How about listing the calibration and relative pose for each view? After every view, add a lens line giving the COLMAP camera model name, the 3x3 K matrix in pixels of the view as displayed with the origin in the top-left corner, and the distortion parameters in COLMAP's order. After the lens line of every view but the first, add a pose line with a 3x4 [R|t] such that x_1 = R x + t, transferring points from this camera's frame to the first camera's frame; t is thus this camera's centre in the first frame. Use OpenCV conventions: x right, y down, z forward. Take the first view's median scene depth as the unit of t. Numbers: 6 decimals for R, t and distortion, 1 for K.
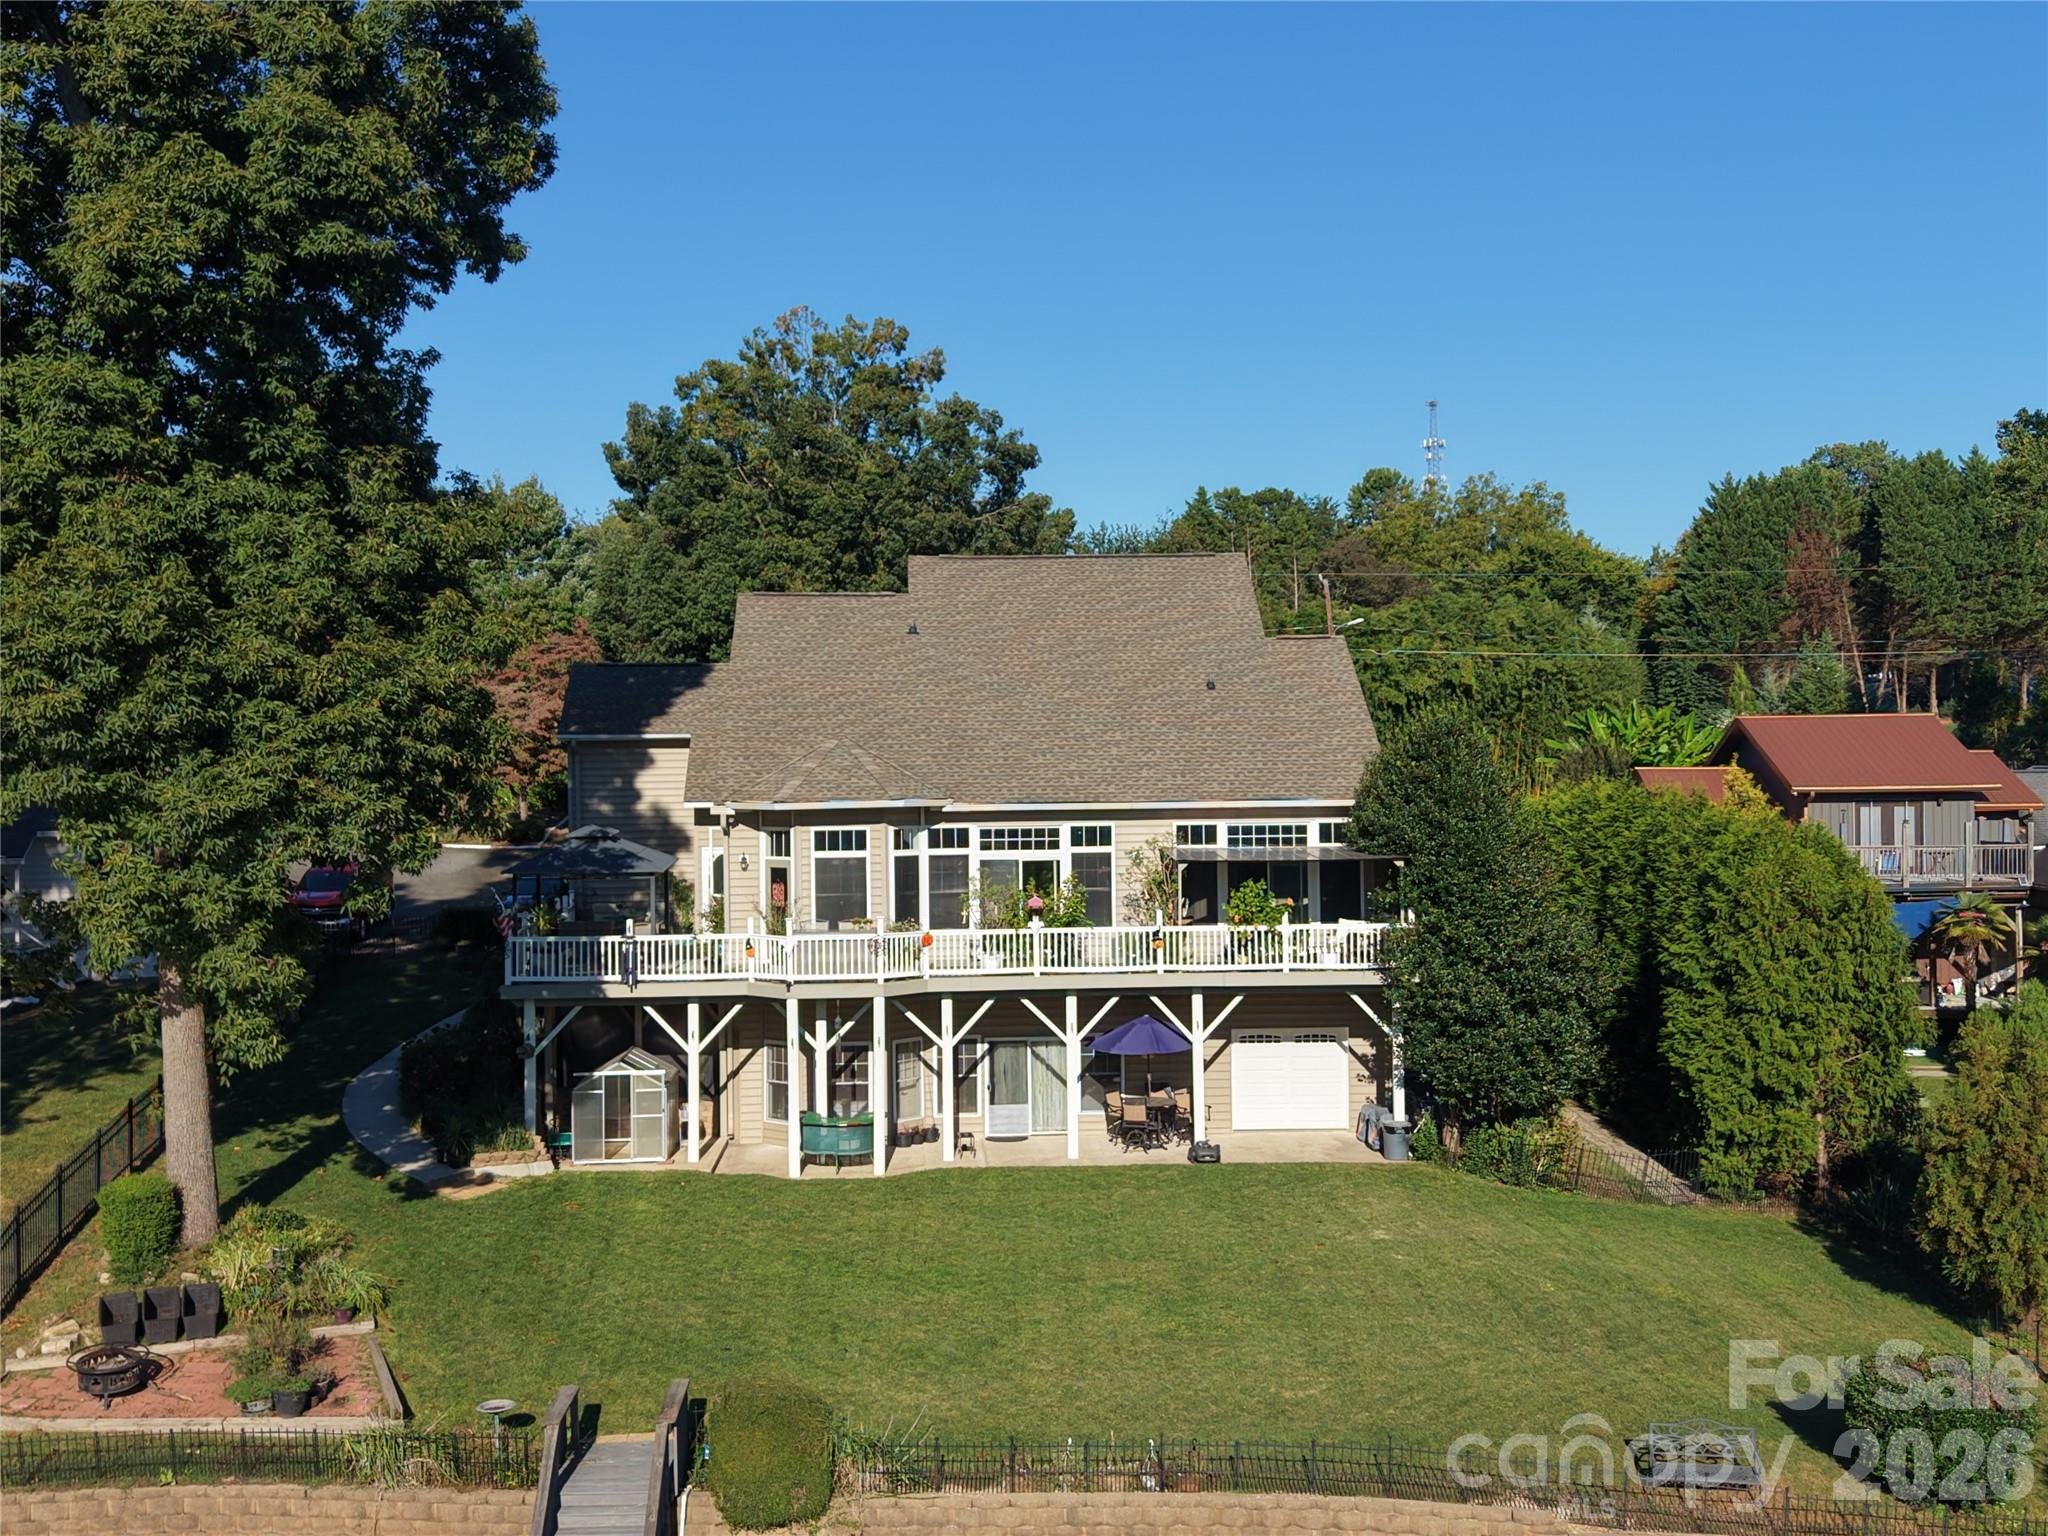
lens RADIAL K [[2289.8, 0, 1024.0], [0, 2289.8, 768.0], [0, 0, 1]] dist [0.227223, -0.650562]
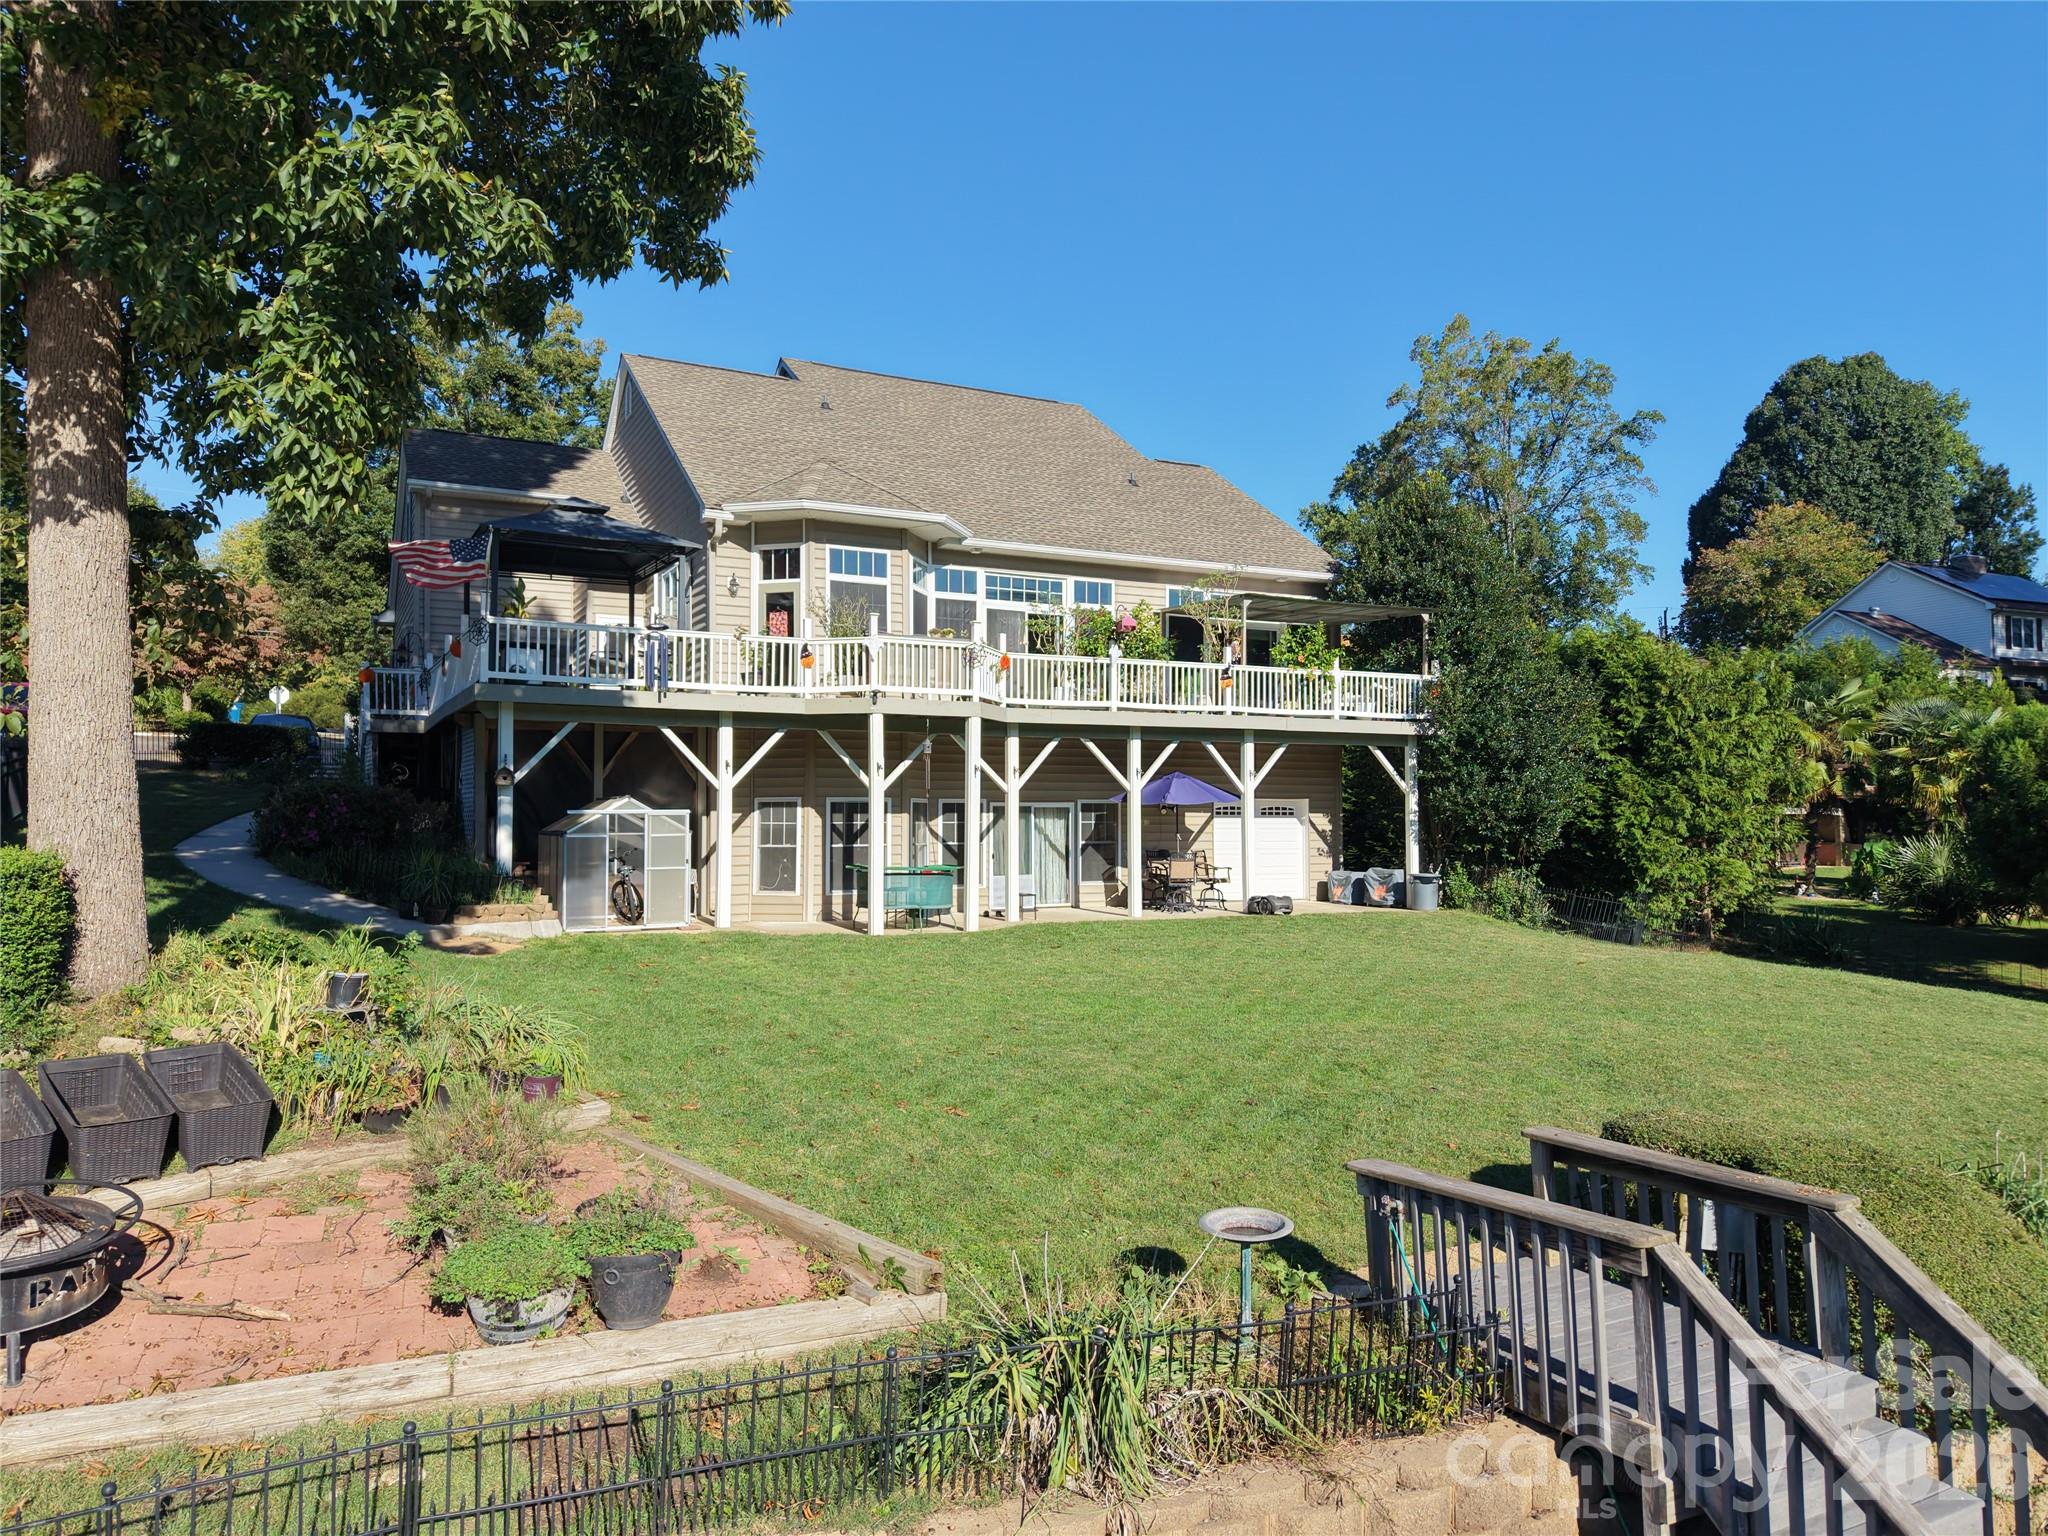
lens RADIAL K [[1369.0, 0, 1024.0], [0, 1369.0, 768.0], [0, 0, 1]] dist [0.075720, -0.084371]
pose [[0.910844, 0.024046, 0.412050, -0.238603], [-0.004242, 0.998794, -0.048910, 0.135806], [-0.412729, 0.042802, 0.909848, 0.522446]]
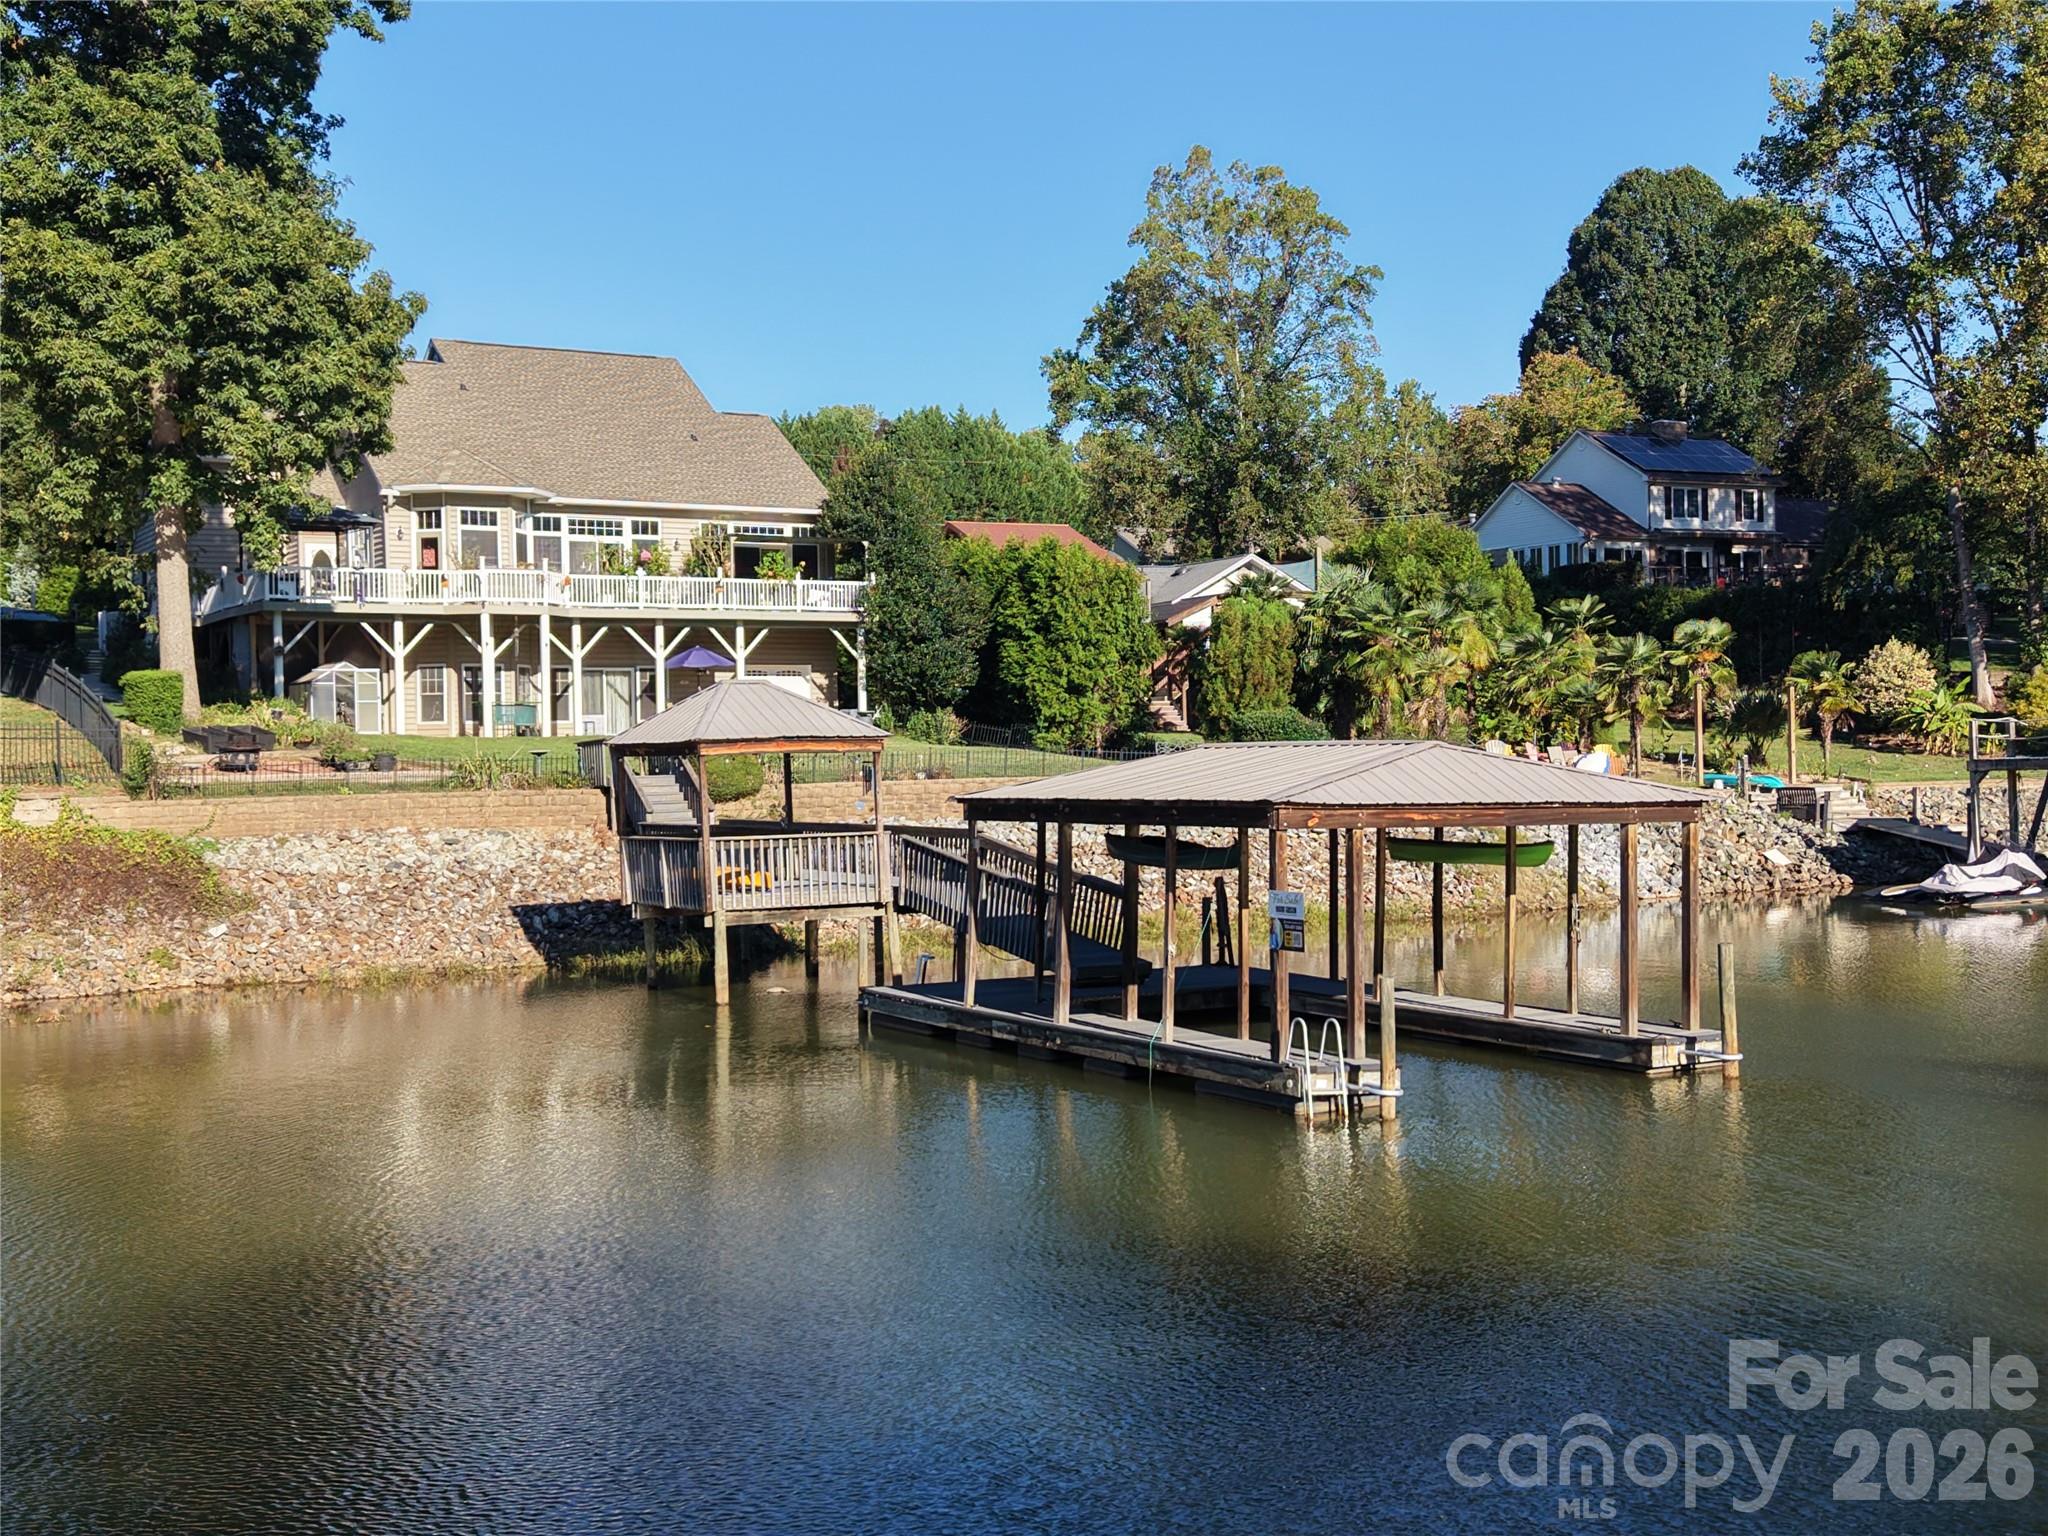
lens RADIAL K [[2289.8, 0, 1024.0], [0, 2289.8, 768.0], [0, 0, 1]] dist [0.227223, -0.650562]
pose [[0.886363, -0.008980, 0.462904, -0.446654], [0.010938, 0.999939, -0.001546, 0.192168], [-0.462862, 0.006433, 0.886407, -0.397037]]
